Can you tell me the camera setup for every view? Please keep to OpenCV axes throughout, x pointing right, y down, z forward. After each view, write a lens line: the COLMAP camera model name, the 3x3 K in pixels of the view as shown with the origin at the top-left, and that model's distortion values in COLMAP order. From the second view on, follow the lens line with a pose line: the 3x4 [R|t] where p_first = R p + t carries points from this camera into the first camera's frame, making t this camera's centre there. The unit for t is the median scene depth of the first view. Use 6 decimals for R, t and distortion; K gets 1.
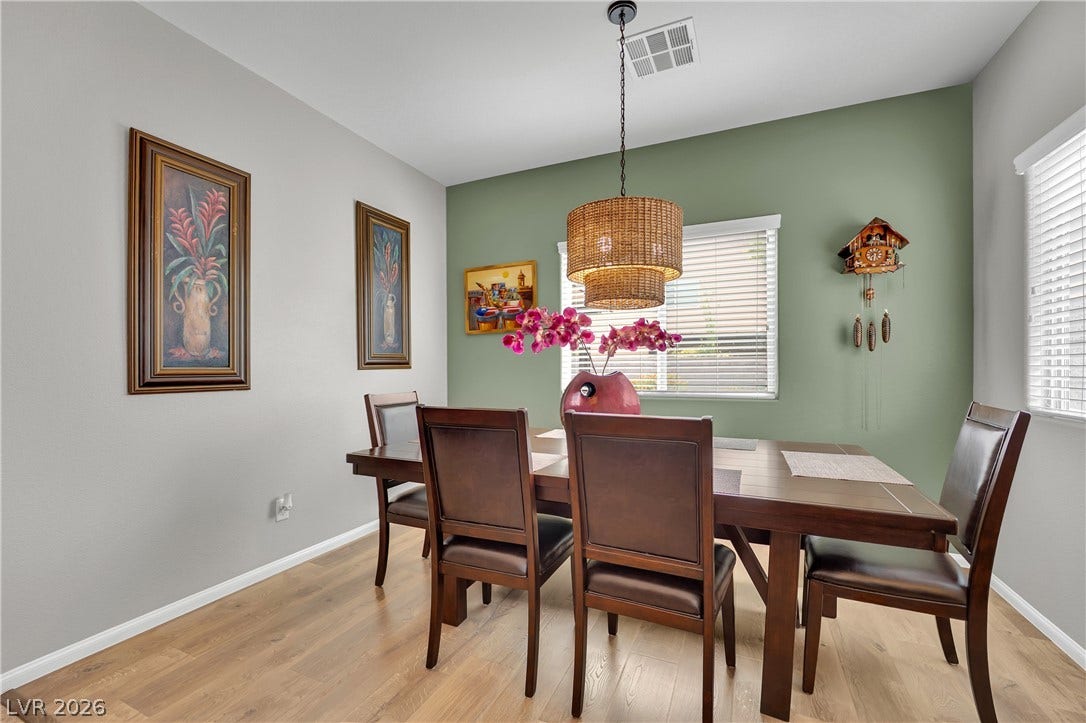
lens RADIAL K [[447.6, 0, 543.0], [0, 447.6, 361.5], [0, 0, 1]] dist [-0.021693, -0.000276]
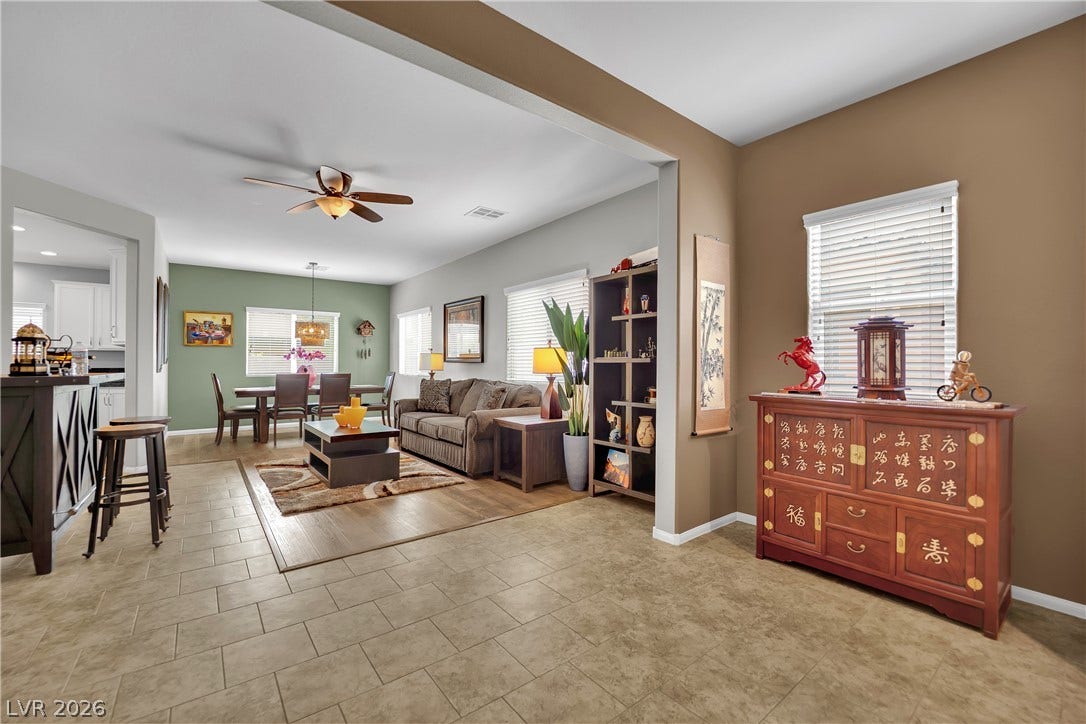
lens RADIAL K [[447.6, 0, 543.0], [0, 447.6, 362.0], [0, 0, 1]] dist [-0.021693, -0.000276]
pose [[0.462337, 0.007640, 0.886671, -1.197018], [-0.014183, 0.999899, -0.001221, -0.009857], [-0.886591, -0.012011, 0.462399, -1.292075]]
